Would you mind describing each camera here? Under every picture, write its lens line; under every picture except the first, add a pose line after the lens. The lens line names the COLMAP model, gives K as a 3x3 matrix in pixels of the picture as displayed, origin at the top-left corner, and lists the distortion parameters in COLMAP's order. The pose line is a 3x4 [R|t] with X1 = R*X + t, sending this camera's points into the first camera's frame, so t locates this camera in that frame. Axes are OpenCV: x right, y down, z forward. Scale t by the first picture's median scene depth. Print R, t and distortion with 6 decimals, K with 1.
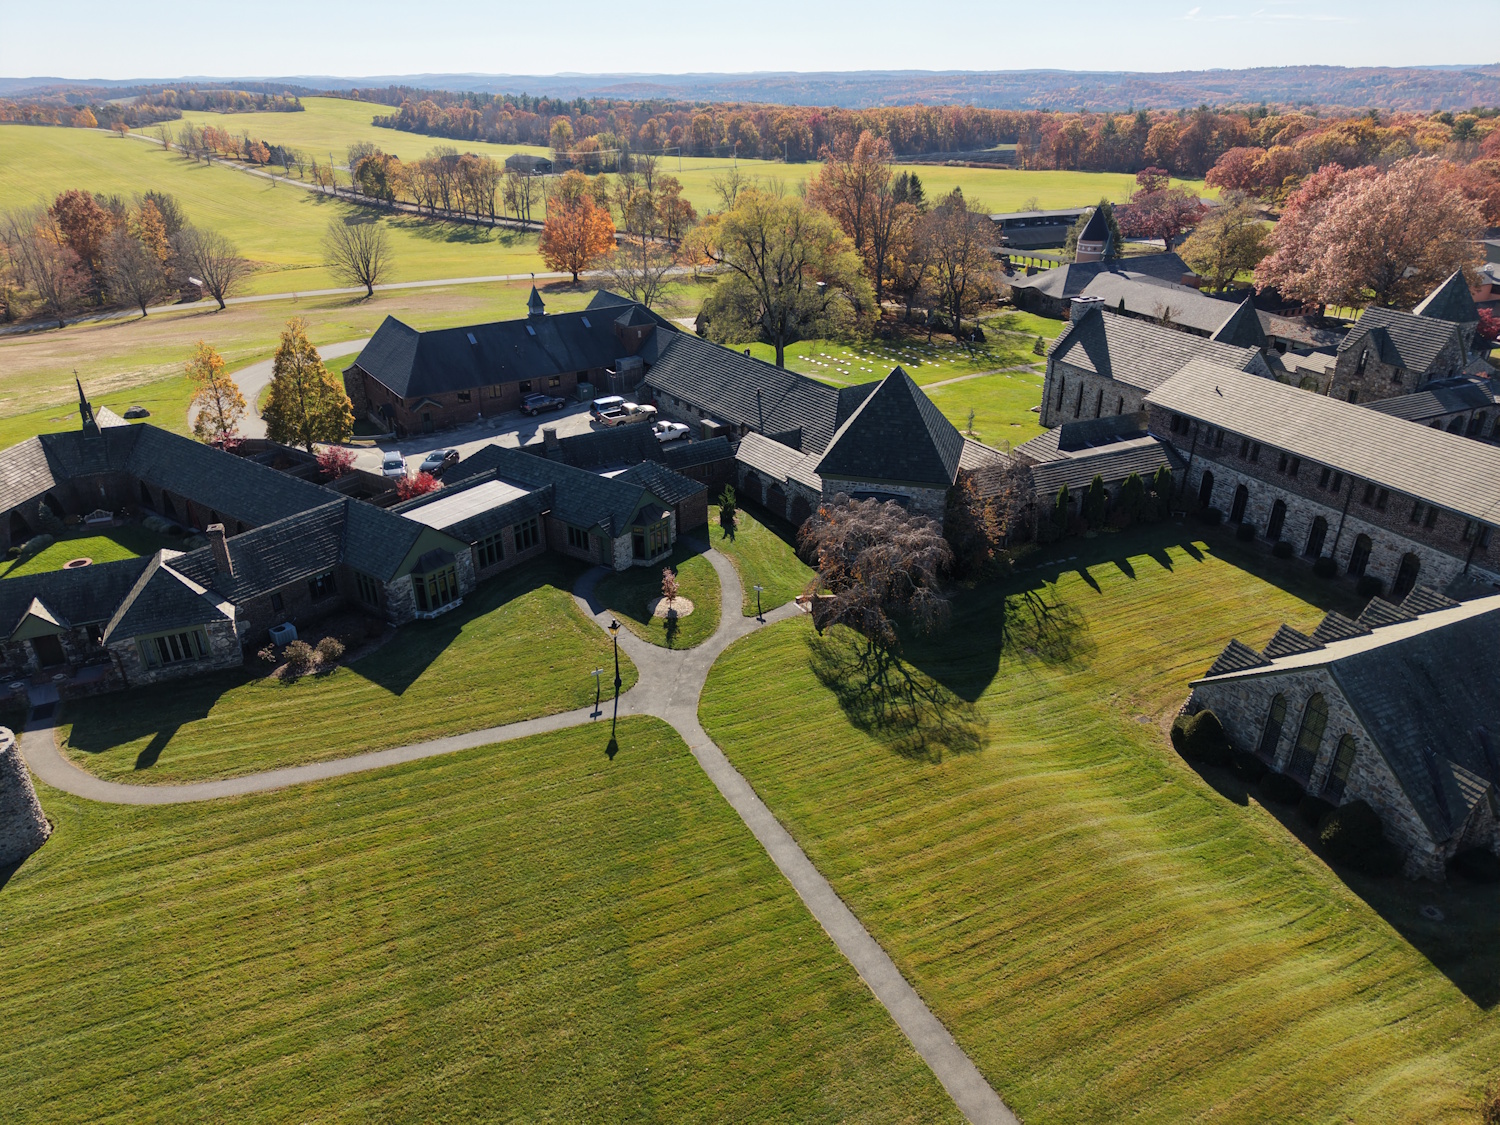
lens RADIAL K [[996.7, 0, 756.8], [0, 996.7, 571.4], [0, 0, 1]] dist [0.015356, -0.009331]
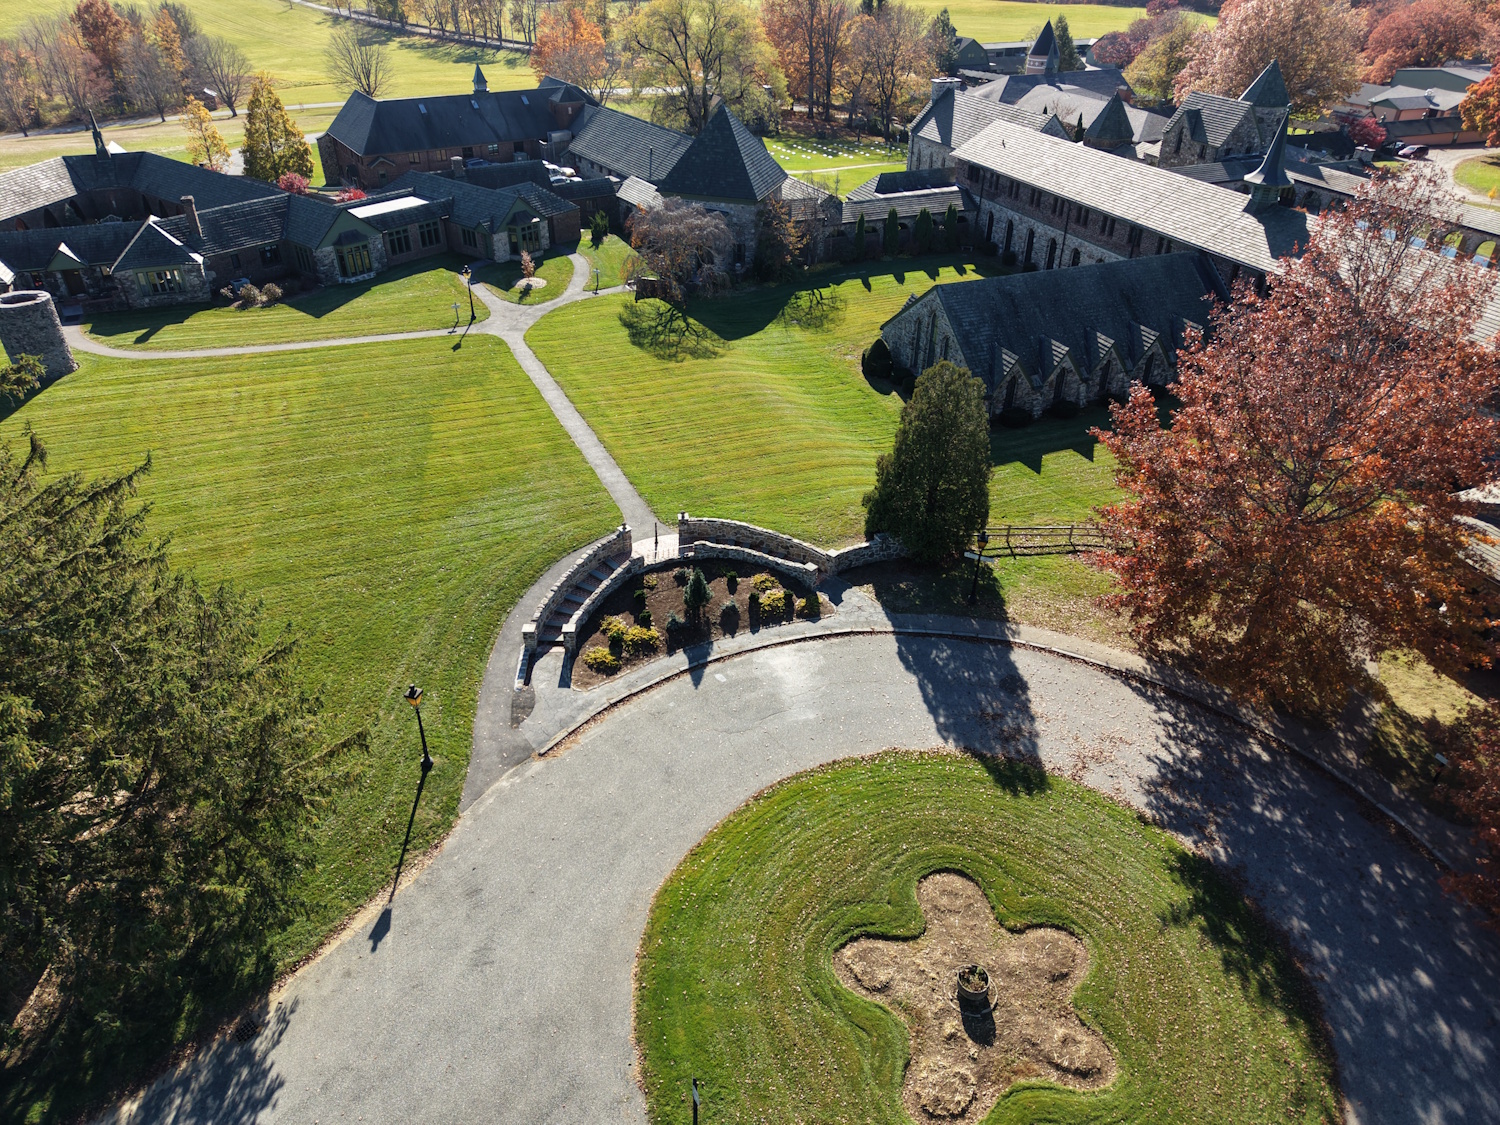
lens RADIAL K [[996.7, 0, 756.8], [0, 996.7, 571.4], [0, 0, 1]] dist [0.015356, -0.009331]
pose [[0.998850, 0.034231, -0.033555, 0.231870], [-0.029647, 0.991240, 0.128704, 0.200136], [0.037667, -0.127562, 0.991115, -0.305265]]
